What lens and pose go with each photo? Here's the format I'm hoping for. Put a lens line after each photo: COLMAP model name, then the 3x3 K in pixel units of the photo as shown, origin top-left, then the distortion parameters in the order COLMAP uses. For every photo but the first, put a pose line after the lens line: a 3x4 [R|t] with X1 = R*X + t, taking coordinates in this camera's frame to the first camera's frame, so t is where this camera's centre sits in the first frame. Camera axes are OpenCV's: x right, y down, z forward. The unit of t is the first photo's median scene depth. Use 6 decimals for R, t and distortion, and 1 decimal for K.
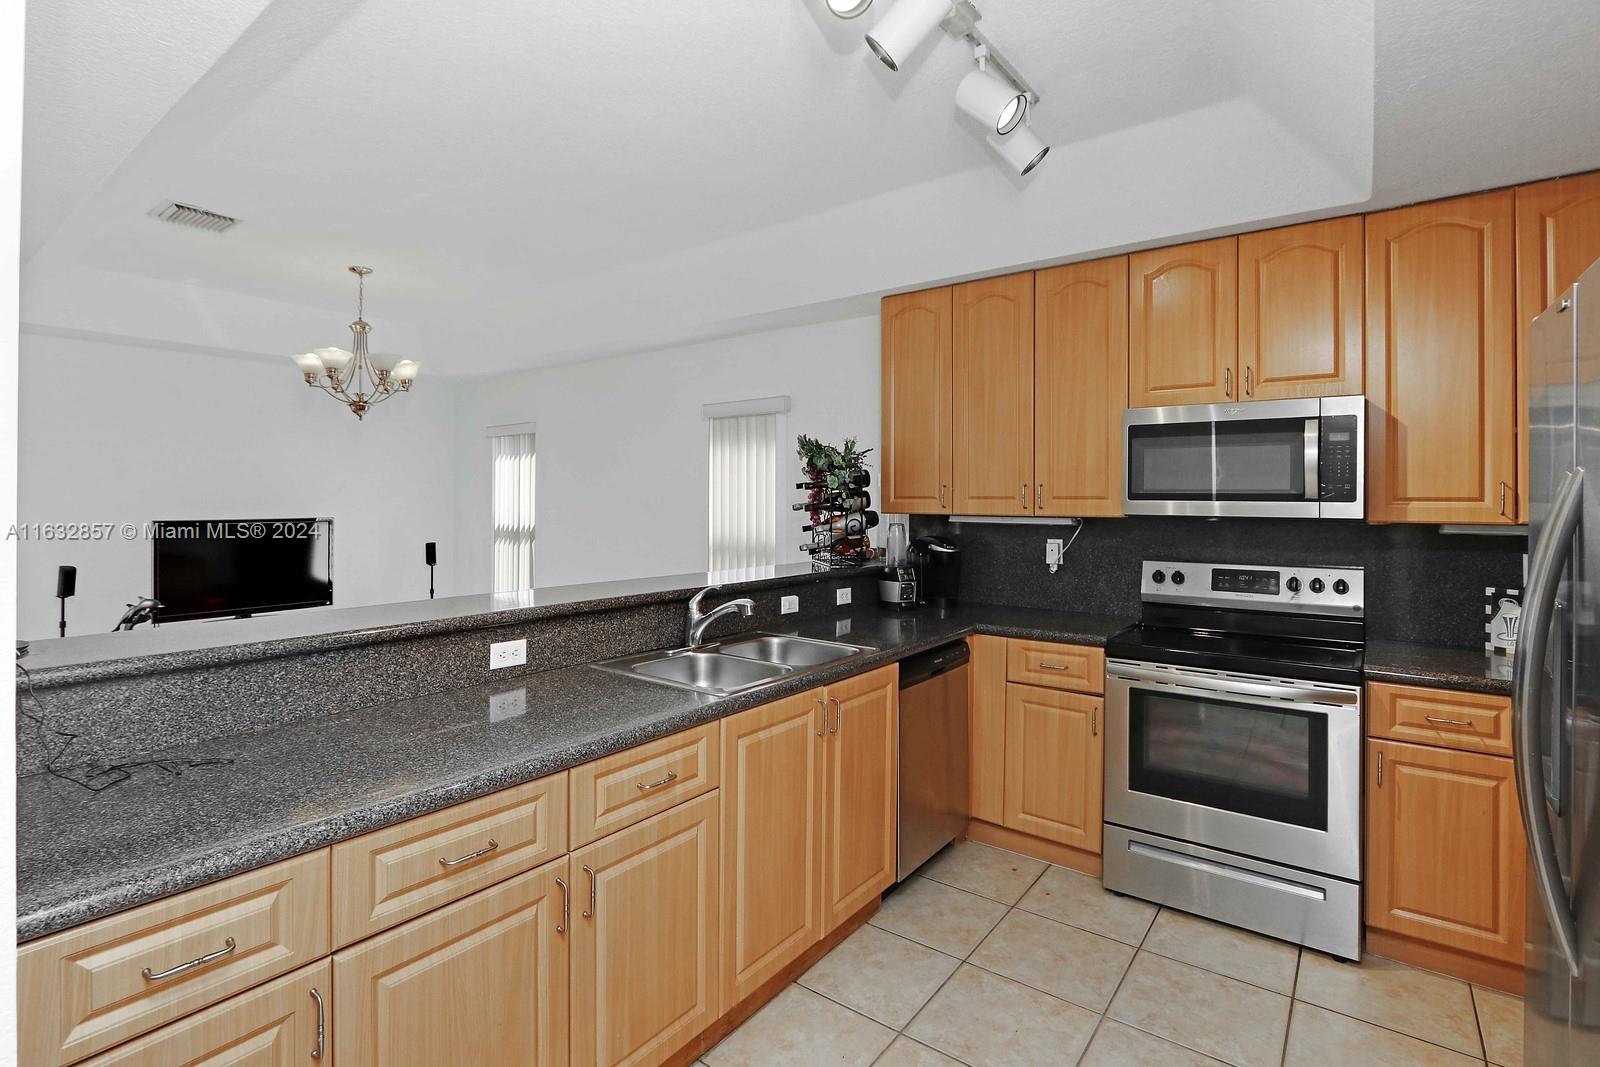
lens RADIAL K [[775.1, 0, 777.6], [0, 775.1, 493.3], [0, 0, 1]] dist [-0.014624, 0.000375]
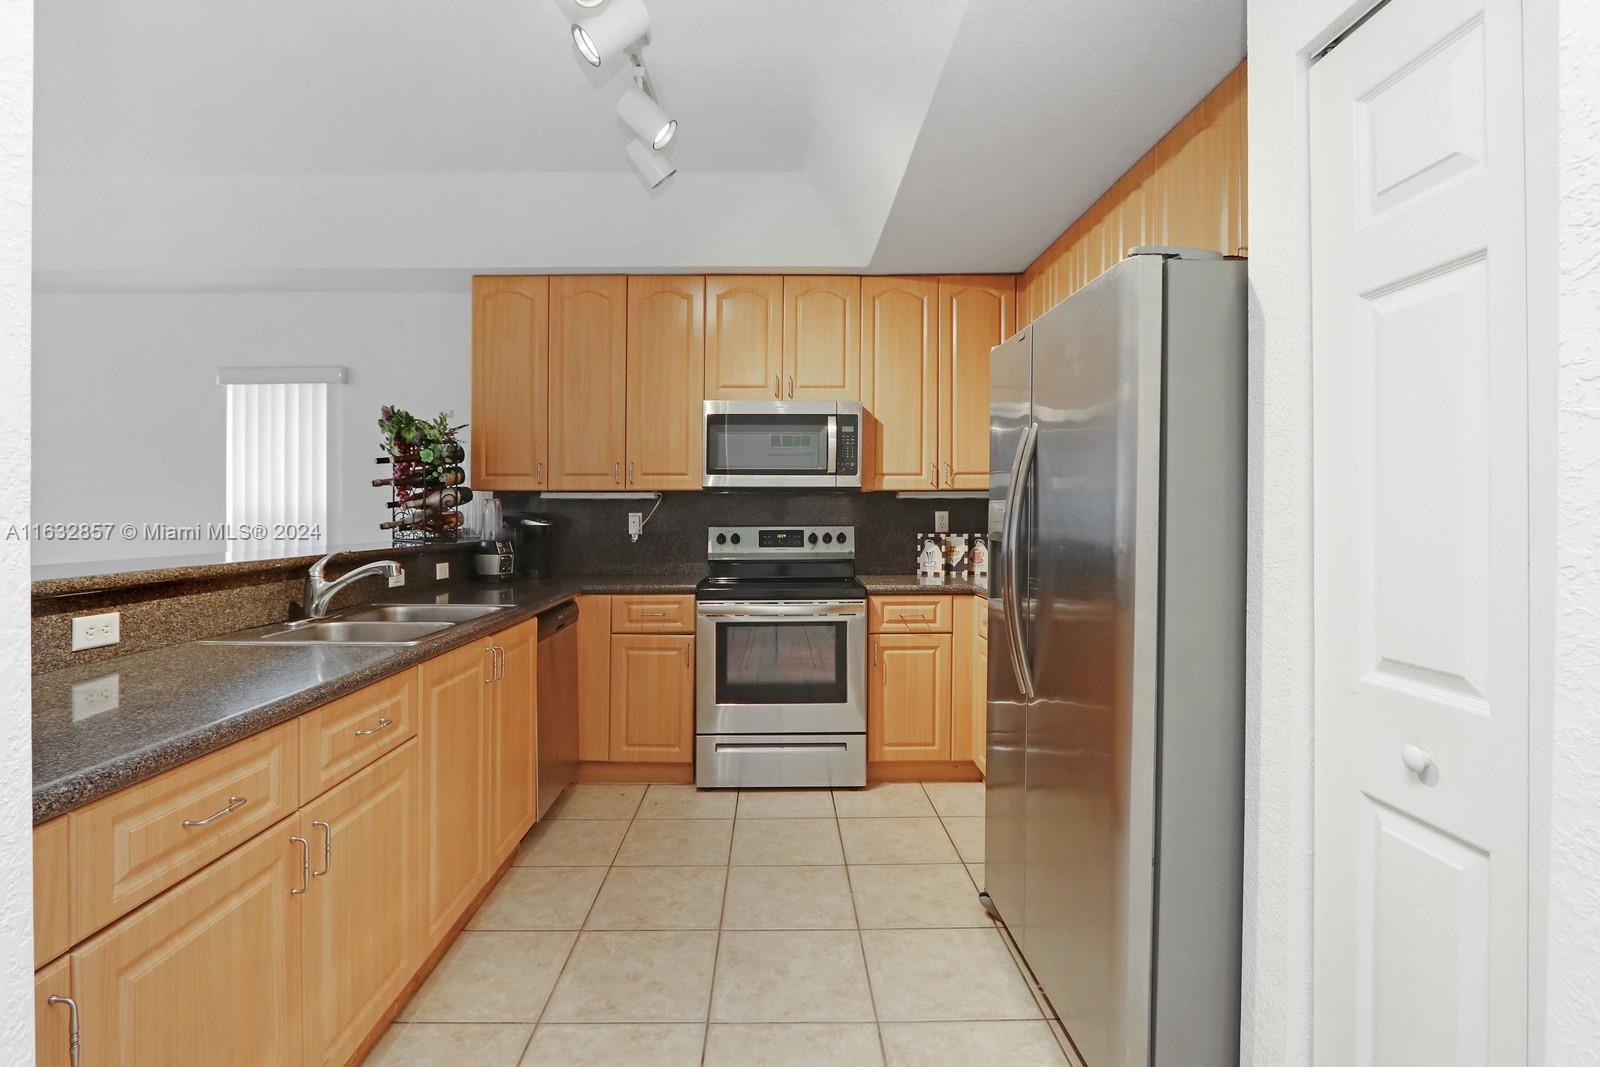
lens RADIAL K [[743.1, 0, 785.6], [0, 743.1, 515.8], [0, 0, 1]] dist [-0.032871, 0.000575]
pose [[0.785921, -0.007190, 0.618285, -0.188699], [-0.002761, 0.999882, 0.015137, 0.058272], [-0.618321, -0.013603, 0.785808, -0.010433]]
